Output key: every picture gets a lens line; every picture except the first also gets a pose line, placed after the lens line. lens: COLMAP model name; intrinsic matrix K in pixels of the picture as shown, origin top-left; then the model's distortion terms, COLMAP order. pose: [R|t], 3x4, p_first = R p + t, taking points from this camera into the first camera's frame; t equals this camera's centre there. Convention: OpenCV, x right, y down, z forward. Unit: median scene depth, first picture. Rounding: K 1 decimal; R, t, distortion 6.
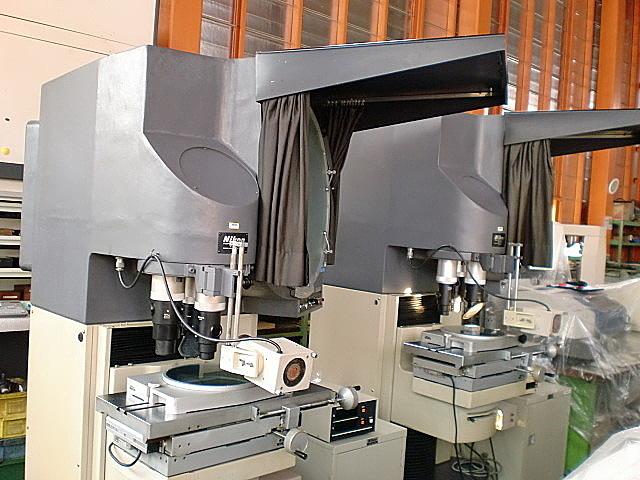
lens RADIAL K [[659.2, 0, 326.9], [0, 659.2, 235.4], [0, 0, 1]] dist [0.038126, -0.193220]
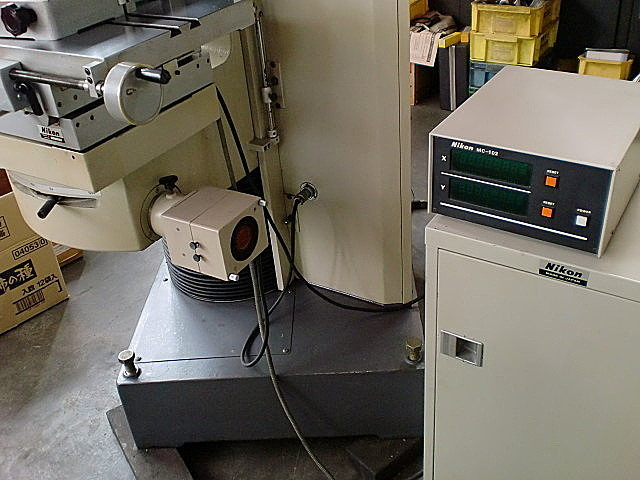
lens RADIAL K [[659.2, 0, 326.9], [0, 659.2, 235.4], [0, 0, 1]] dist [0.038126, -0.193220]
pose [[0.259485, 0.454597, -0.852061, 0.437911], [0.070498, 0.871012, 0.486177, 0.159005], [0.963171, -0.186224, 0.193967, 1.107881]]
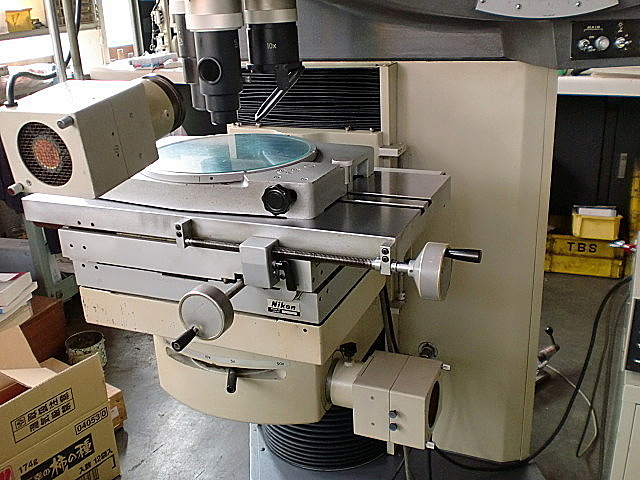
lens RADIAL K [[659.2, 0, 326.9], [0, 659.2, 235.4], [0, 0, 1]] dist [0.038126, -0.193220]
pose [[0.385233, 0.250779, -0.888091, 0.369957], [0.045576, 0.956022, 0.289731, 0.124011], [0.921693, -0.152090, 0.356861, 0.881938]]
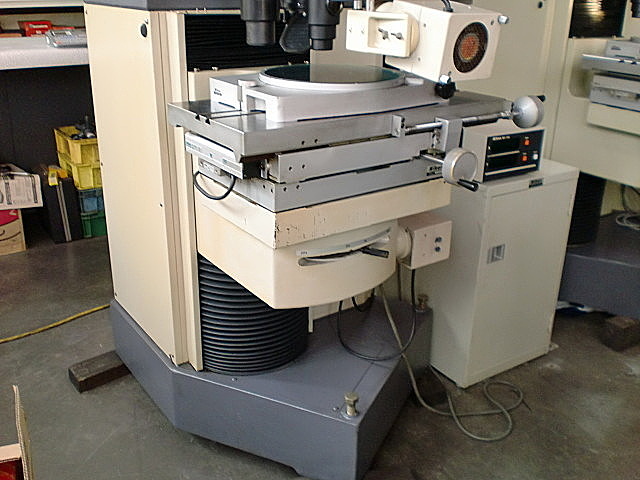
lens RADIAL K [[659.2, 0, 326.9], [0, 659.2, 235.4], [0, 0, 1]] dist [0.038126, -0.193220]
pose [[0.988753, 0.014766, -0.148825, -0.075344], [0.036557, 0.941065, 0.336244, 0.140180], [0.145019, -0.337903, 0.929941, 0.317367]]
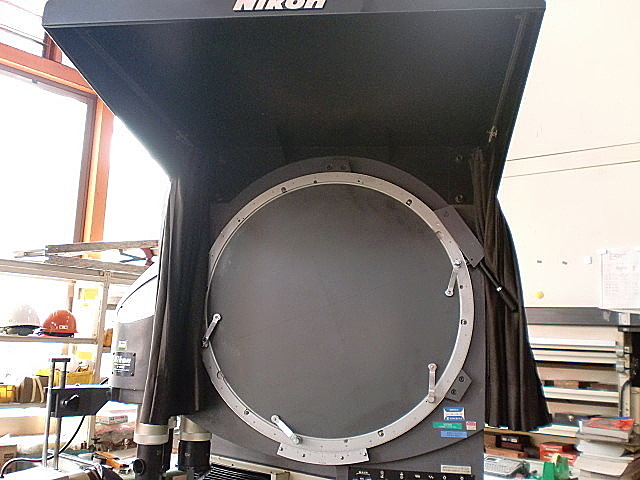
lens RADIAL K [[659.2, 0, 326.9], [0, 659.2, 235.4], [0, 0, 1]] dist [0.038126, -0.193220]
pose [[0.135738, -0.210679, -0.968085, 0.780886], [-0.055168, 0.974006, -0.219703, 0.025305], [0.989208, 0.083229, 0.120586, 1.120069]]
